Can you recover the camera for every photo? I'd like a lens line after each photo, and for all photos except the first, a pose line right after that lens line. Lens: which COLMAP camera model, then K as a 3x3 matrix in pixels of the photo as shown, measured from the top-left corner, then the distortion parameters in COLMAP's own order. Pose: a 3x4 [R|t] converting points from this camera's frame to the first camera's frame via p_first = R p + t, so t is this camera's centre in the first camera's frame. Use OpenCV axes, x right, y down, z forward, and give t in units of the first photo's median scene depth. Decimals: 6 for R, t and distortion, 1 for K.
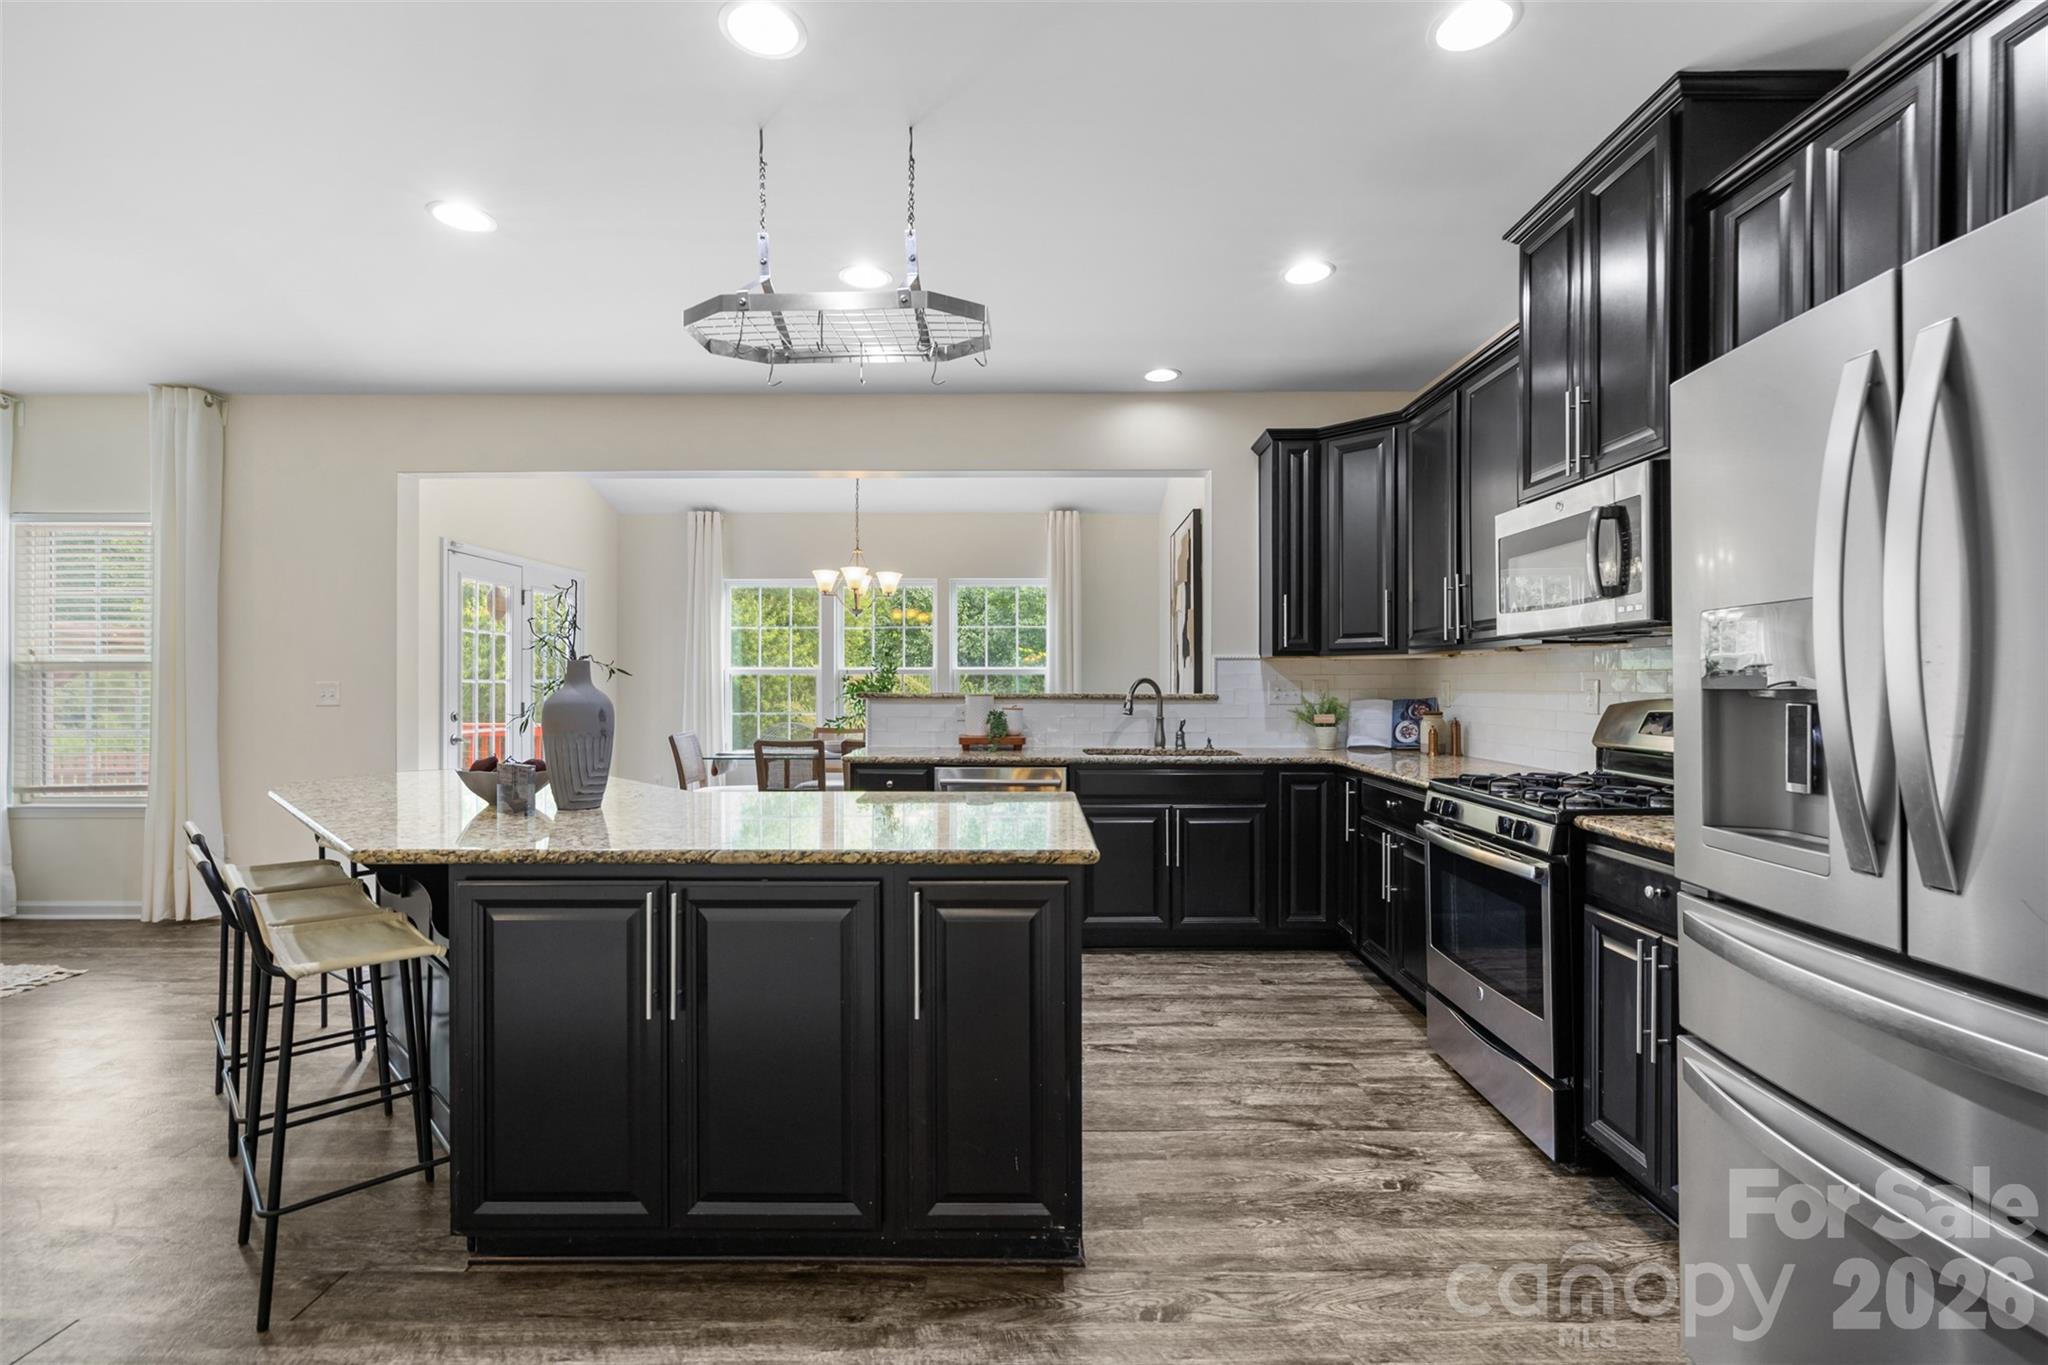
lens RADIAL K [[909.5, 0, 1024.0], [0, 909.5, 682.5], [0, 0, 1]] dist [0.000762, 0.000099]
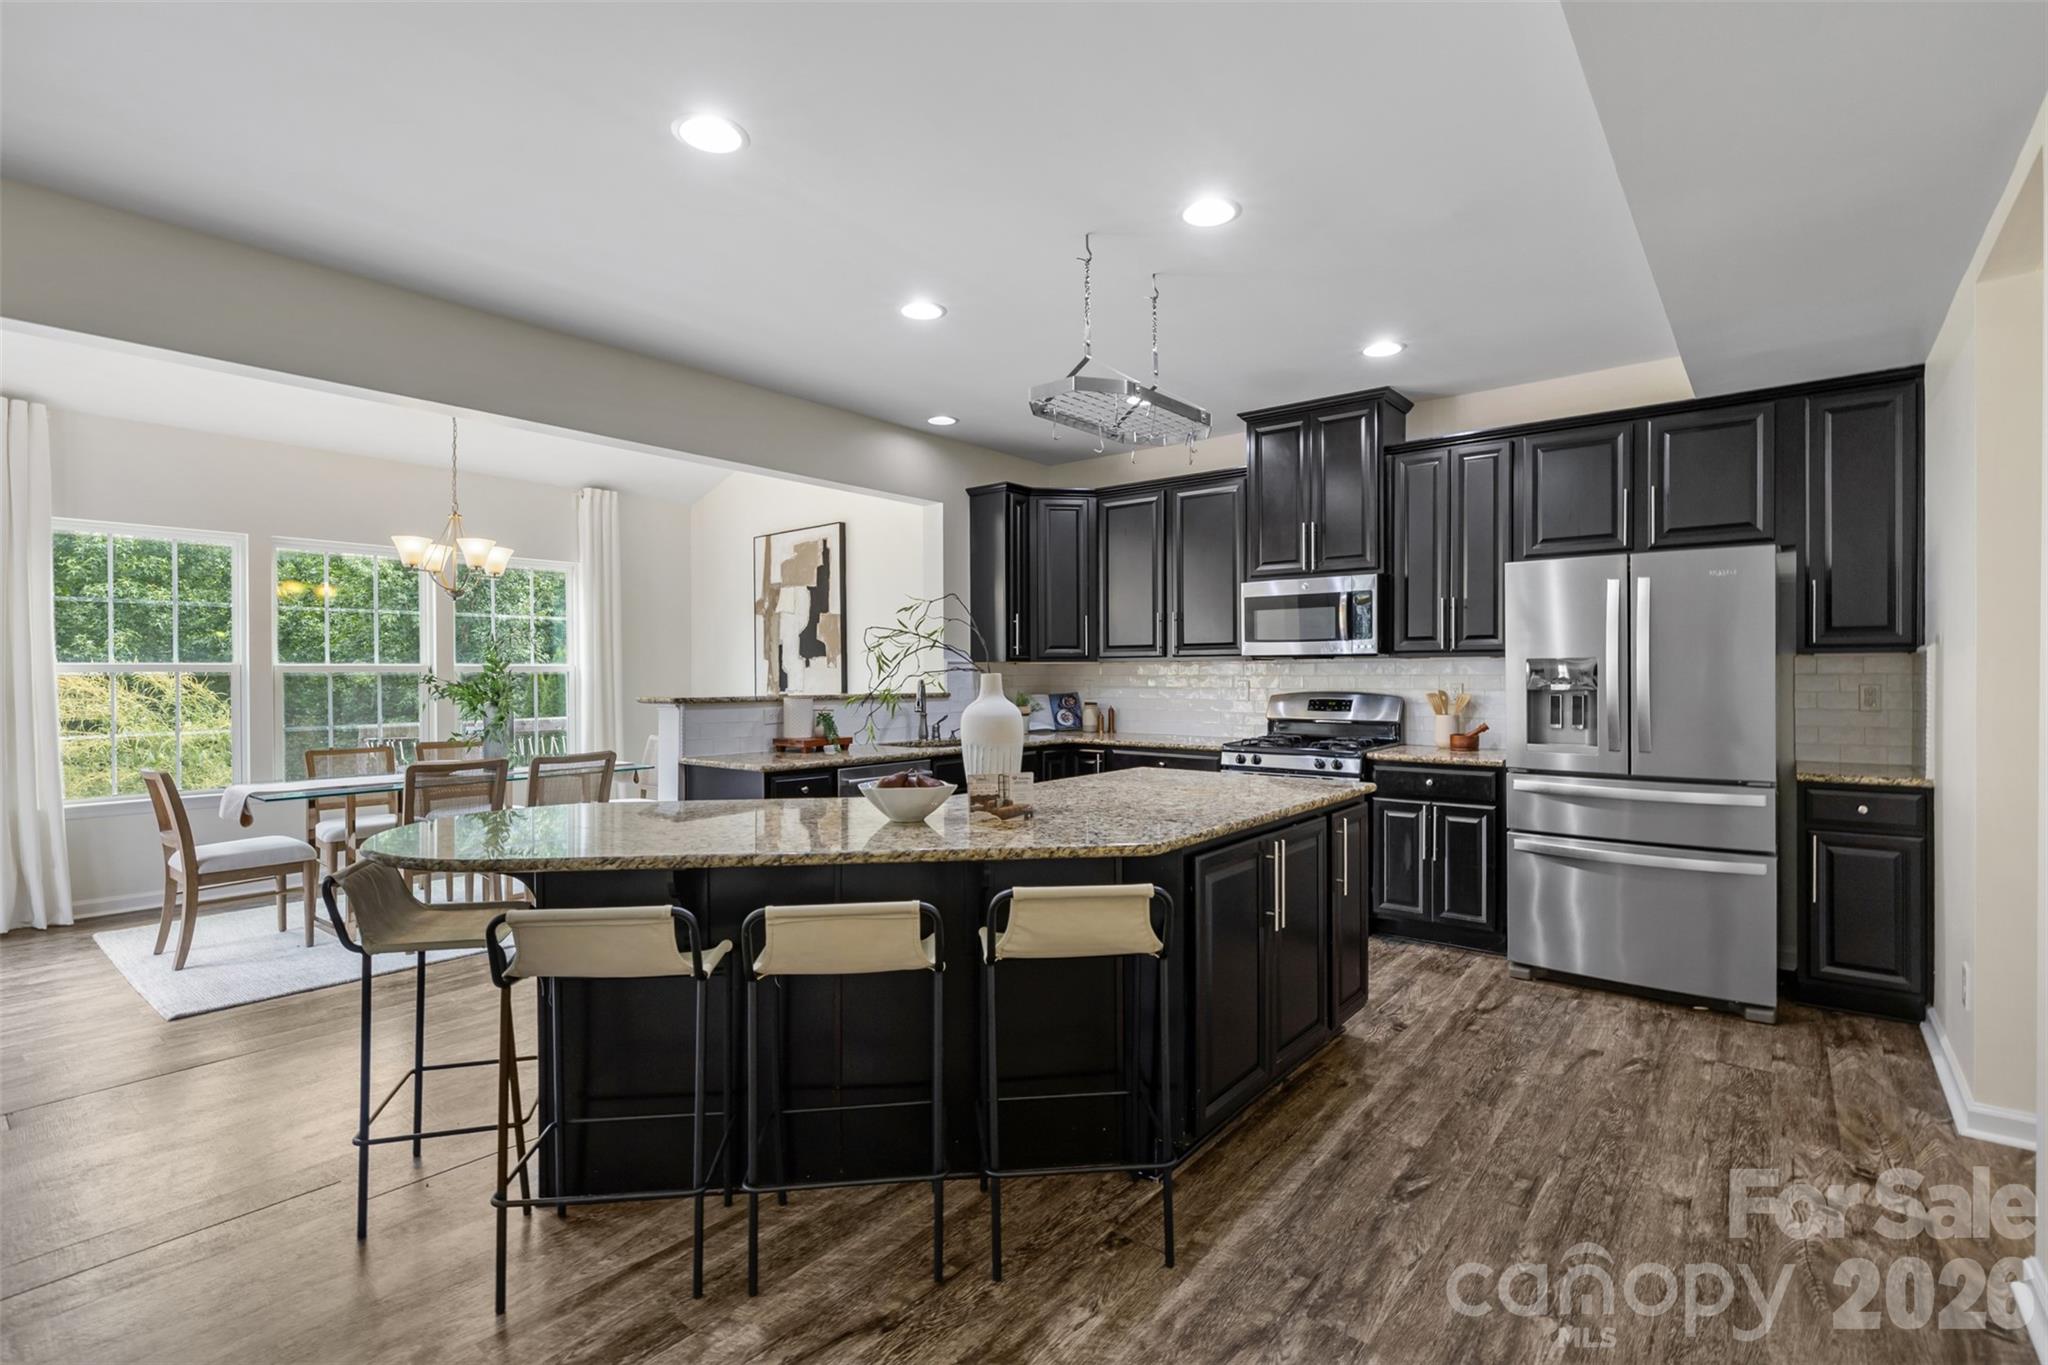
lens RADIAL K [[948.7, 0, 1032.1], [0, 948.7, 675.3], [0, 0, 1]] dist [-0.001712, -0.000188]
pose [[0.617850, -0.002805, 0.786291, -0.975460], [0.001034, 0.999996, 0.002755, -0.017943], [-0.786295, -0.000890, 0.617850, 0.208026]]
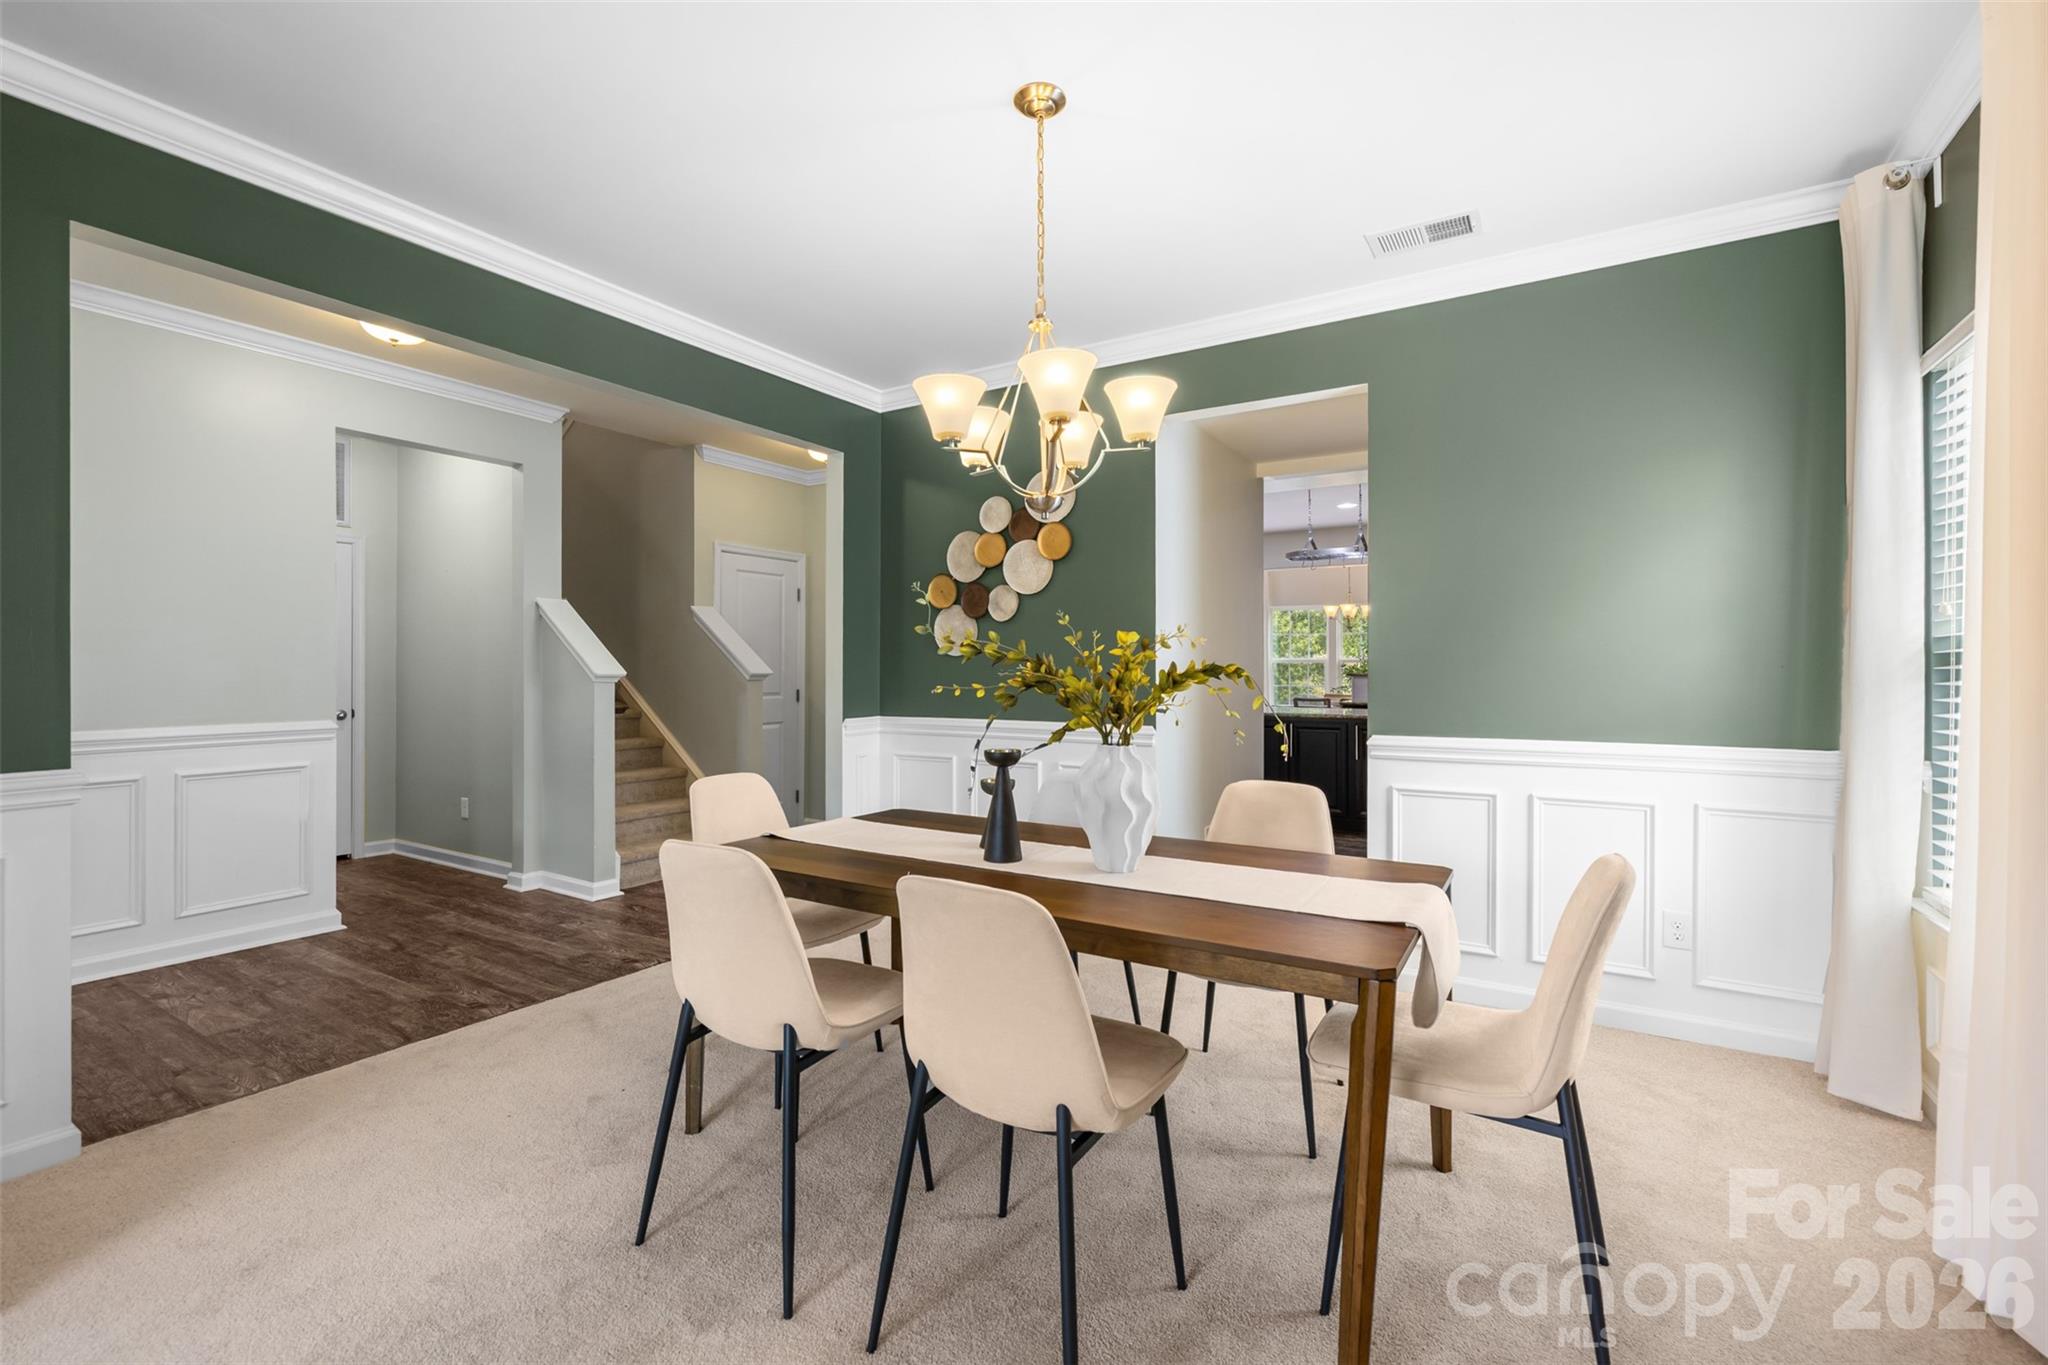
lens RADIAL K [[875.1, 0, 1014.4], [0, 875.1, 672.6], [0, 0, 1]] dist [-0.000148, -0.000066]
pose [[0.845237, 0.005061, -0.534367, 0.343856], [-0.001144, 0.999970, 0.007661, -0.002850], [0.534390, -0.005864, 0.845218, -1.543255]]
